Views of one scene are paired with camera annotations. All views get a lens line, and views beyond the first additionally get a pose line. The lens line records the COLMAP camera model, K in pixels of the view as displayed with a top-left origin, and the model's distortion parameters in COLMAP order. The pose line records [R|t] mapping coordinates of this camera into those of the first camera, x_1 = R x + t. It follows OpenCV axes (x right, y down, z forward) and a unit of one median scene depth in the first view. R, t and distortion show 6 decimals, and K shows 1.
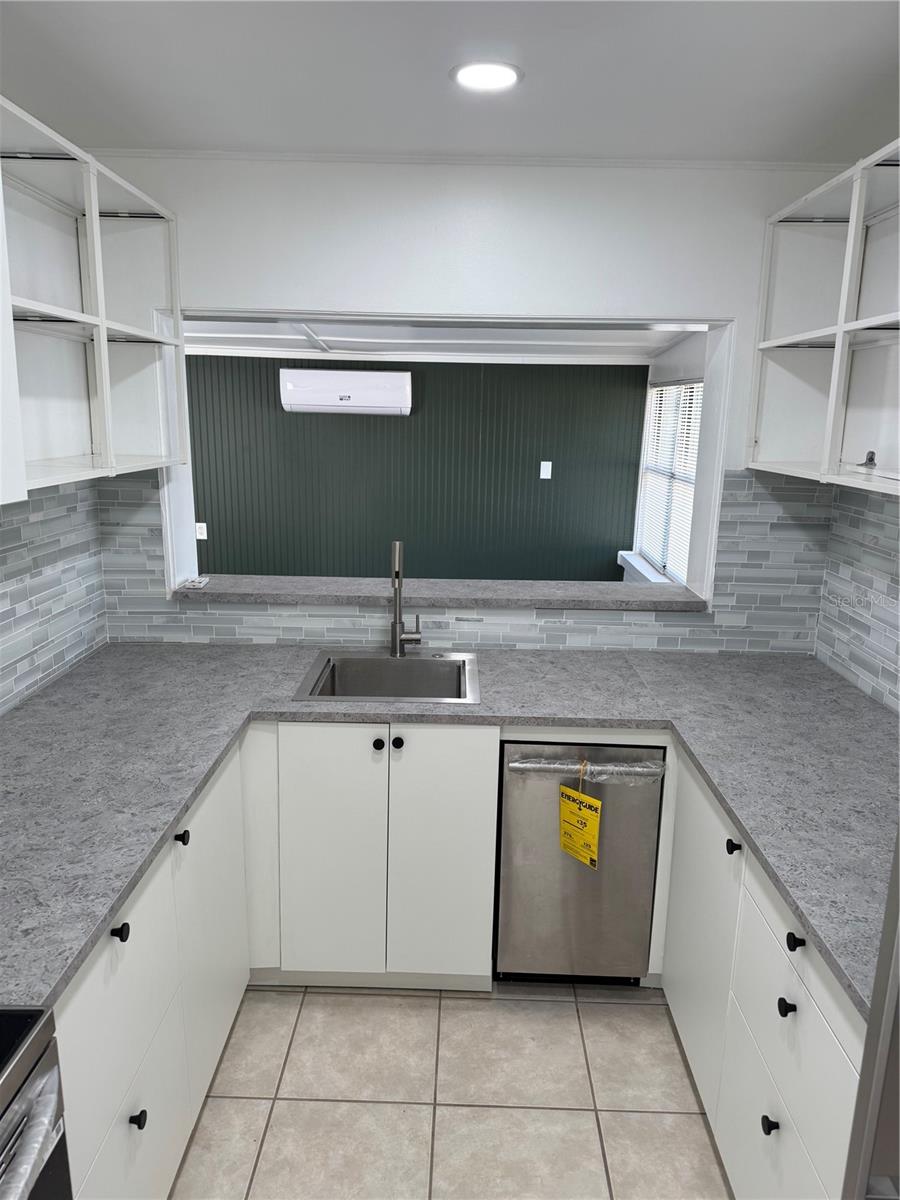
lens RADIAL K [[842.2, 0, 449.9], [0, 842.2, 605.1], [0, 0, 1]] dist [0.130395, -0.206561]
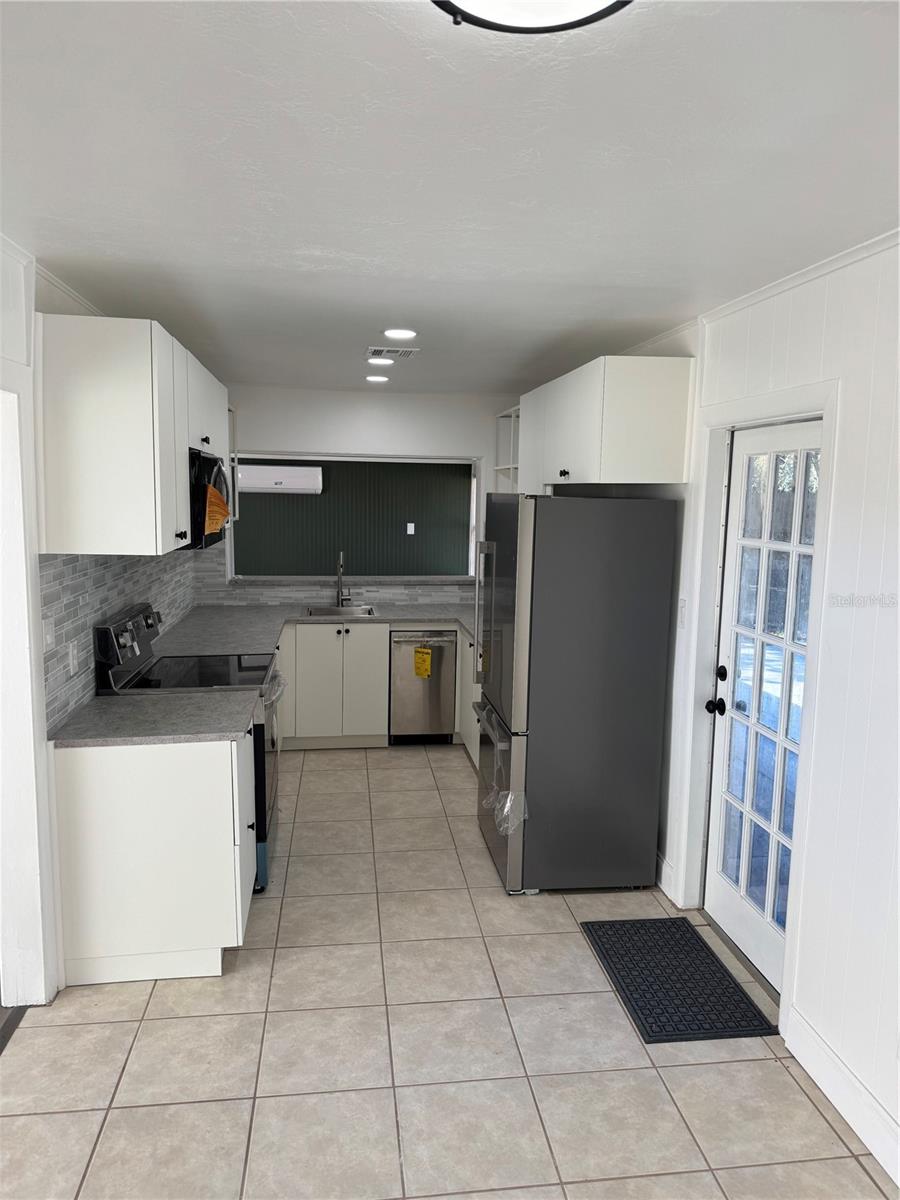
lens RADIAL K [[842.2, 0, 449.9], [0, 842.2, 605.1], [0, 0, 1]] dist [0.130395, -0.206561]
pose [[0.988994, -0.021869, 0.146329, -0.099587], [0.034085, 0.996090, -0.081501, 0.240039], [-0.143974, 0.085592, 0.985873, -1.159869]]
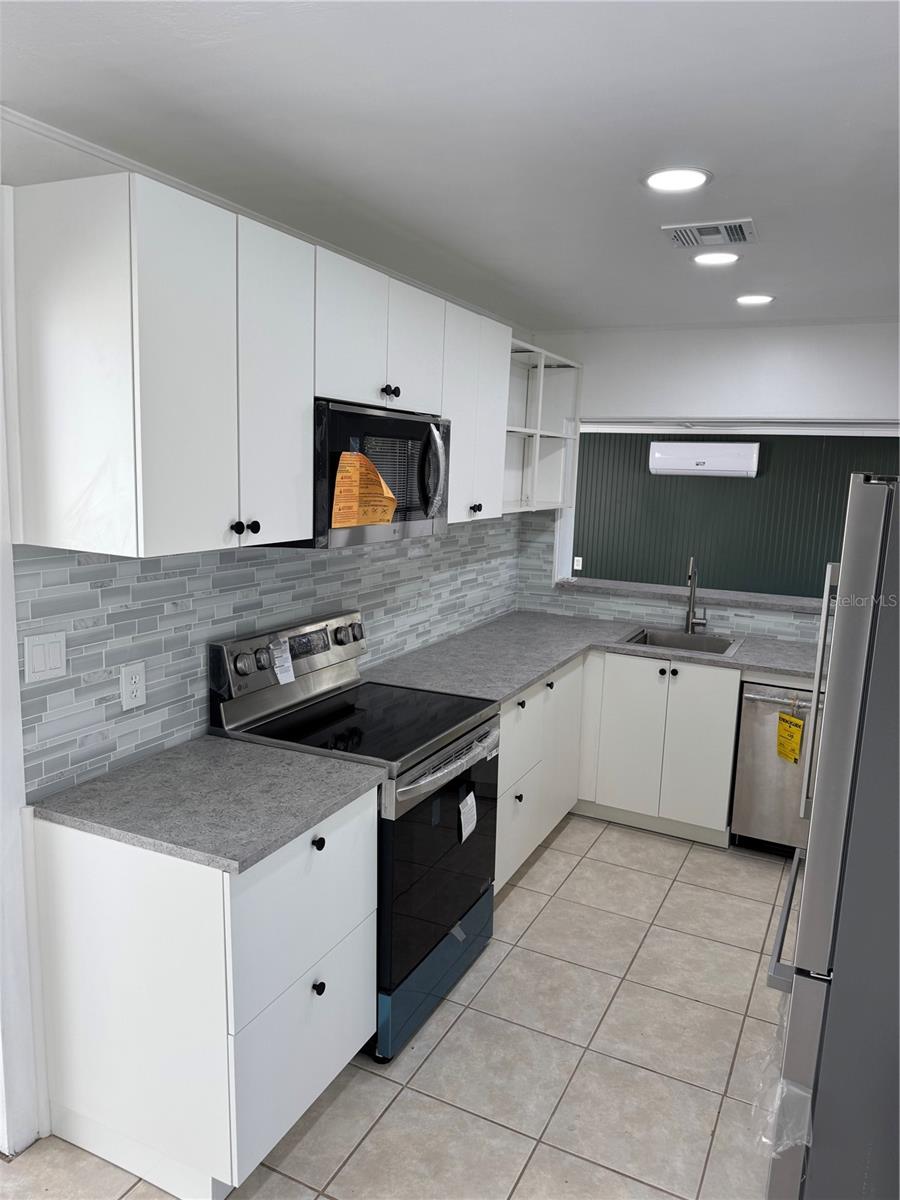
lens RADIAL K [[842.2, 0, 449.9], [0, 842.2, 605.1], [0, 0, 1]] dist [0.130395, -0.206561]
pose [[0.902969, 0.084414, -0.421333, 0.192625], [-0.111806, 0.992897, -0.040686, 0.121005], [0.414905, 0.083846, 0.905993, -0.594965]]
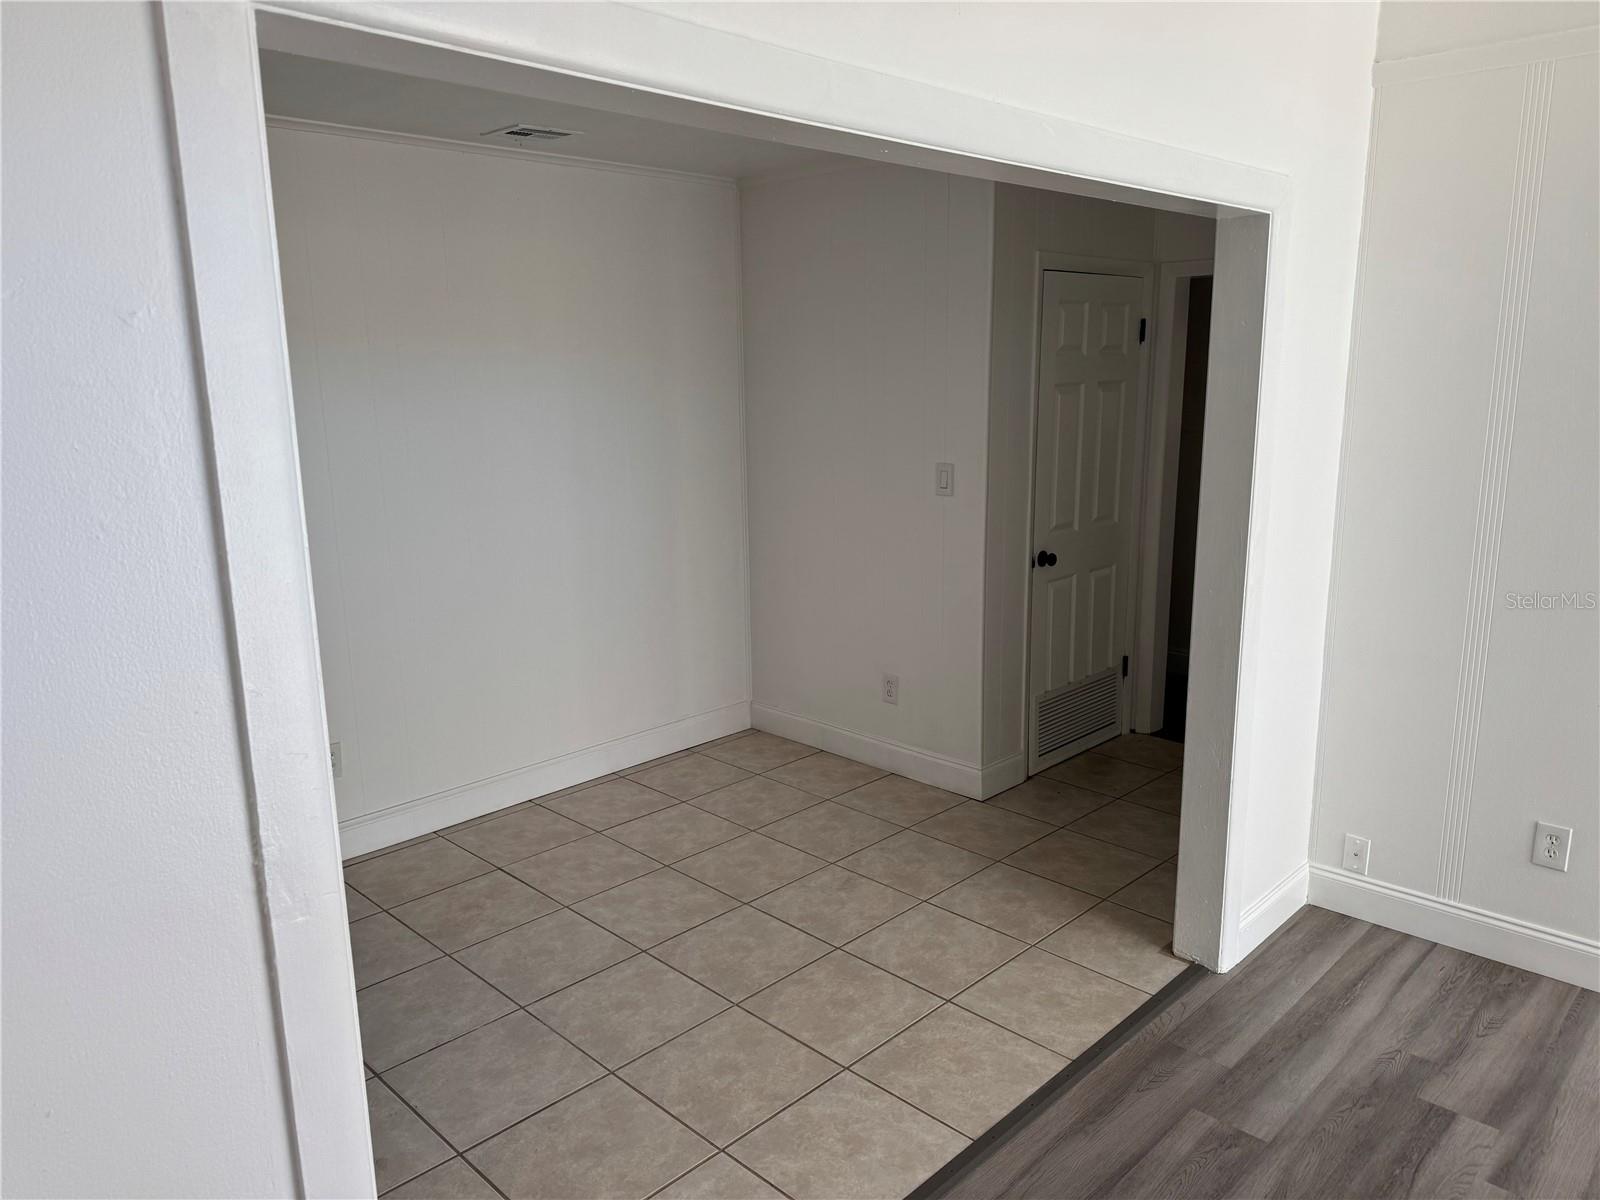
lens RADIAL K [[1123.0, 0, 802.3], [0, 1123.0, 607.2], [0, 0, 1]] dist [0.130395, -0.206561]
pose [[-0.727705, -0.157310, 0.667607, -0.900826], [0.148944, 0.913874, 0.377690, -0.016609], [-0.669523, 0.374283, -0.641600, 0.021216]]
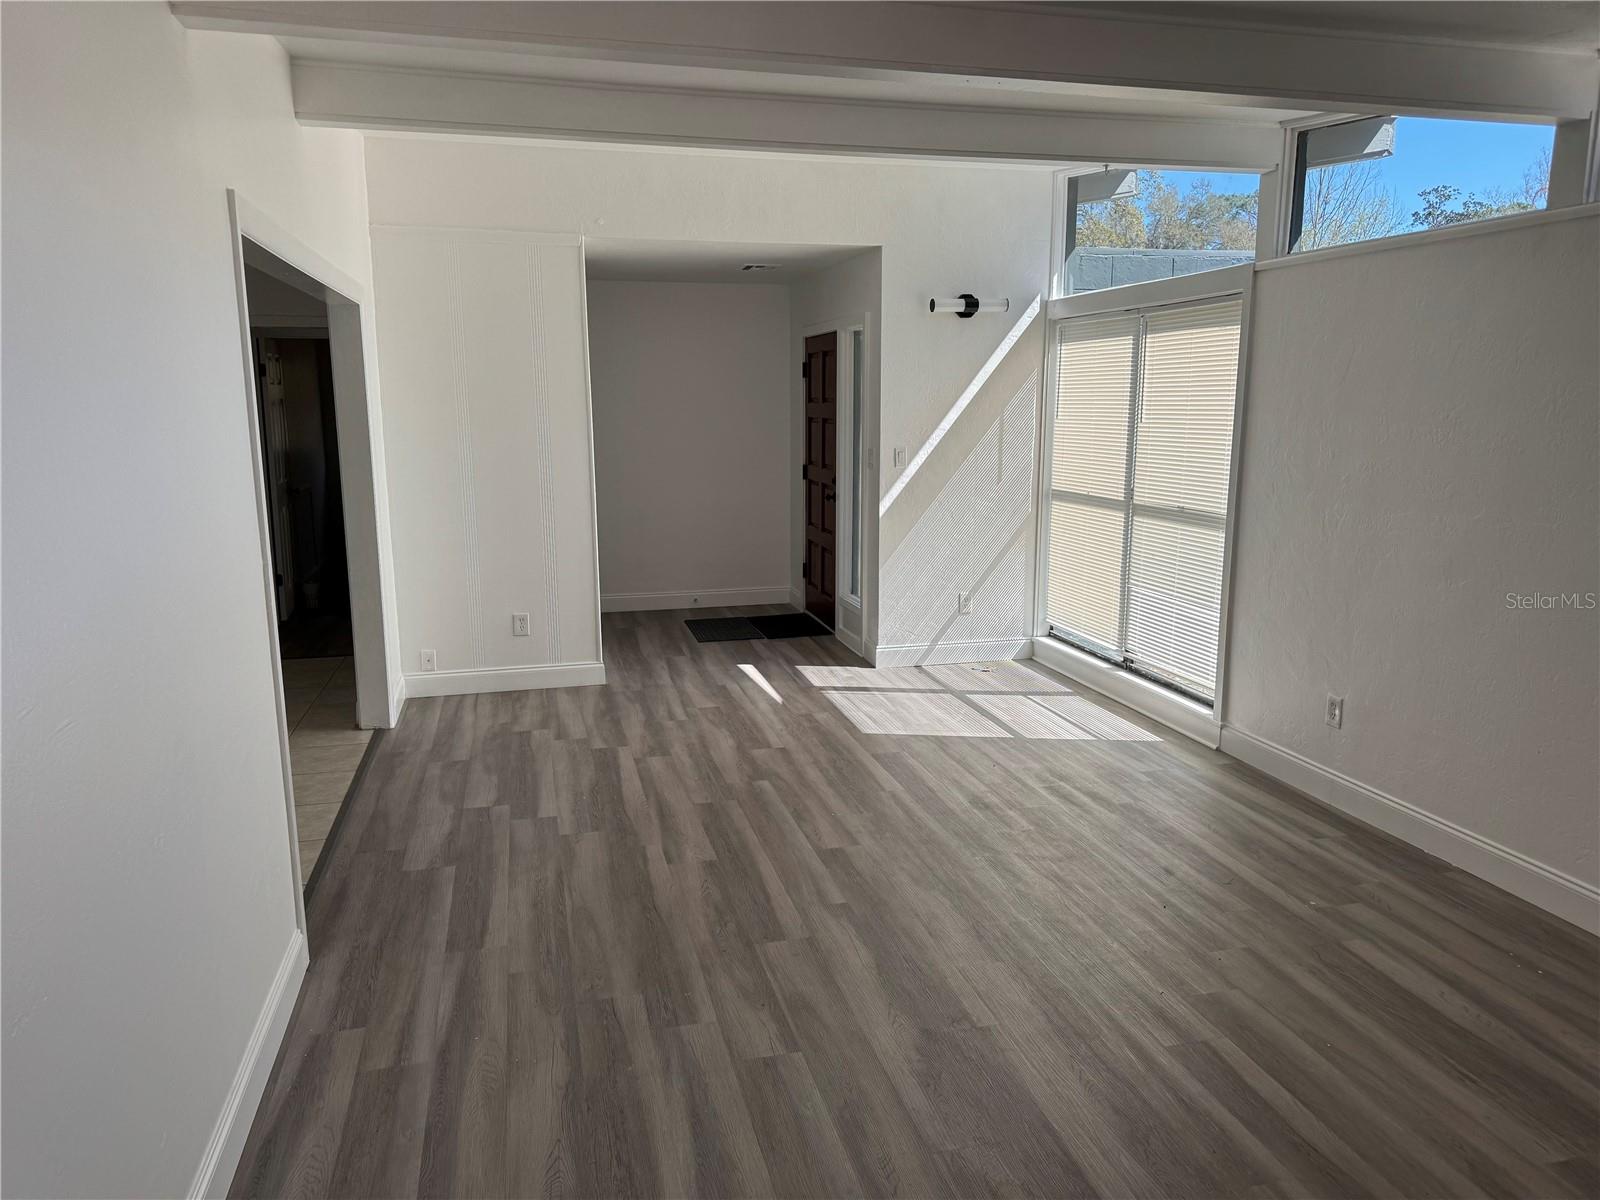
lens RADIAL K [[1105.5, 0, 786.1], [0, 1105.5, 603.0], [0, 0, 1]] dist [0.126059, 0.000571]
pose [[-0.968956, 0.032622, -0.245072, -0.694047], [-0.065717, 0.921613, 0.382506, -0.206651], [0.238340, 0.386737, -0.890859, 1.013038]]
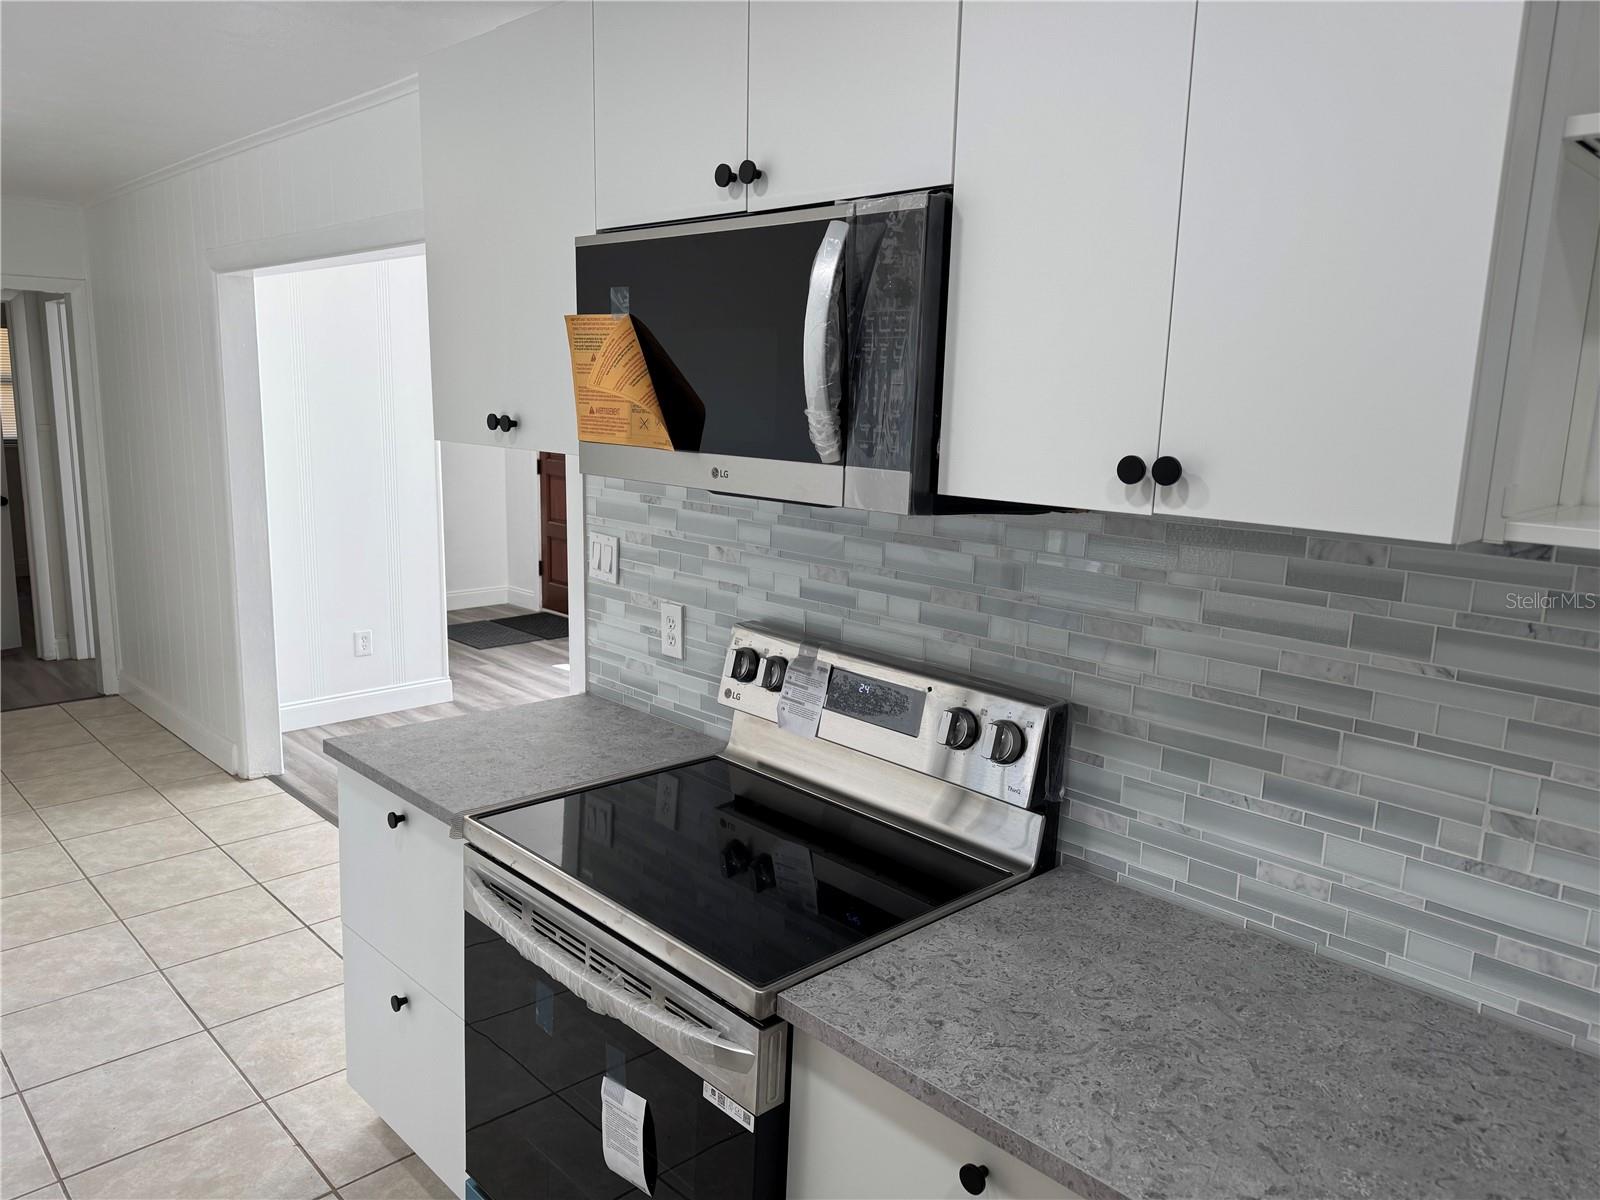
lens RADIAL K [[1110.7, 0, 800.0], [0, 1110.7, 600.0], [0, 0, 1]] dist [0.057324, -0.057680]
pose [[-0.701343, 0.090810, -0.707016, 0.131090], [-0.198735, 0.927614, 0.316284, -0.127862], [0.684559, 0.362333, -0.632529, 0.665971]]
